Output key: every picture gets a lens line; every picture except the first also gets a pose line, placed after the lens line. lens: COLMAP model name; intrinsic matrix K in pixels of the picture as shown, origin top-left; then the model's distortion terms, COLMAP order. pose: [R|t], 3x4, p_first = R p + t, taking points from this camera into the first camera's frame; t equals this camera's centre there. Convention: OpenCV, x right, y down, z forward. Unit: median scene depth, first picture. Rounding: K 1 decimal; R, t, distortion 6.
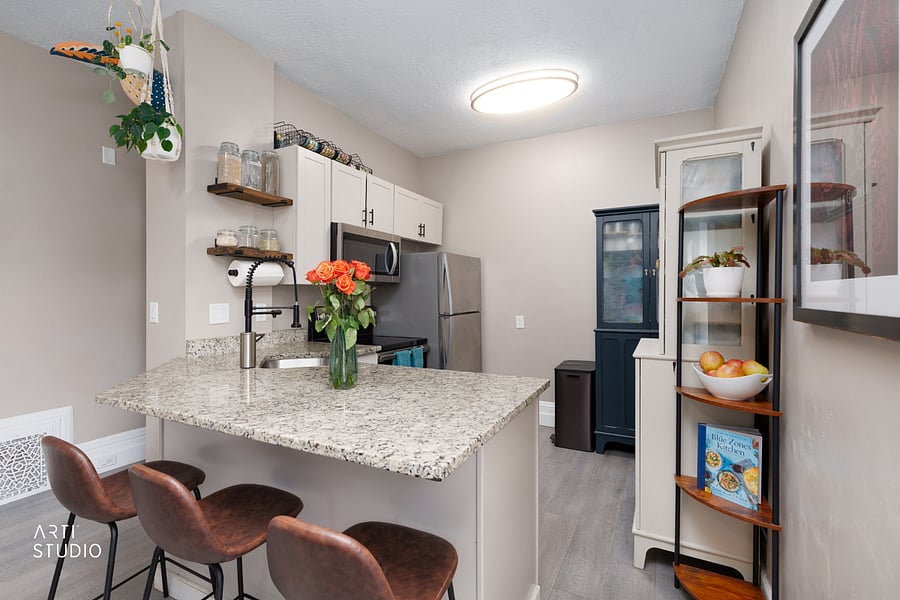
lens RADIAL K [[403.2, 0, 451.8], [0, 403.2, 296.6], [0, 0, 1]] dist [0.005574, -0.000188]
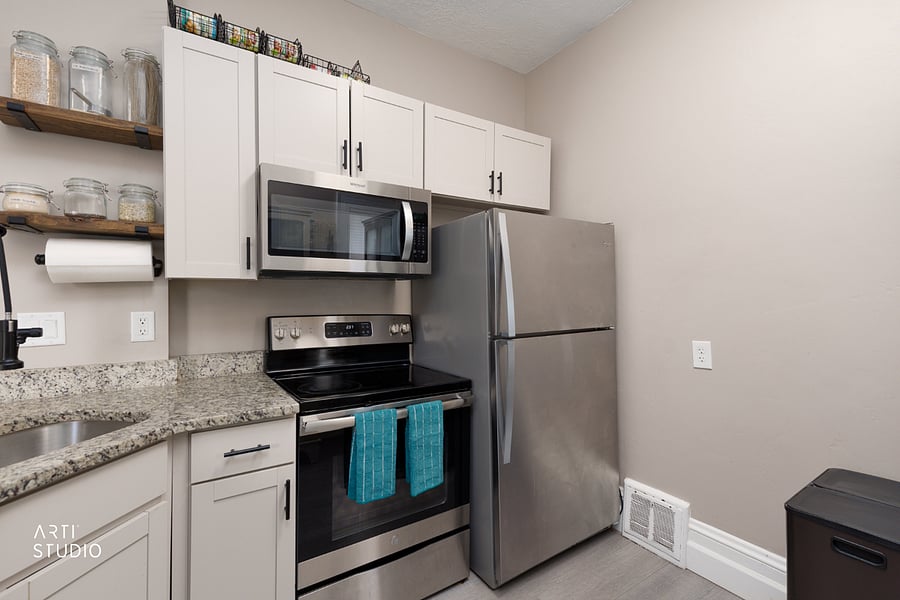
lens RADIAL K [[403.2, 0, 447.6], [0, 403.2, 298.5], [0, 0, 1]] dist [0.005574, -0.000188]
pose [[0.868125, -0.002430, -0.496339, 0.171238], [0.001979, 0.999997, -0.001435, -0.000435], [0.496341, 0.000264, 0.868127, 0.538085]]
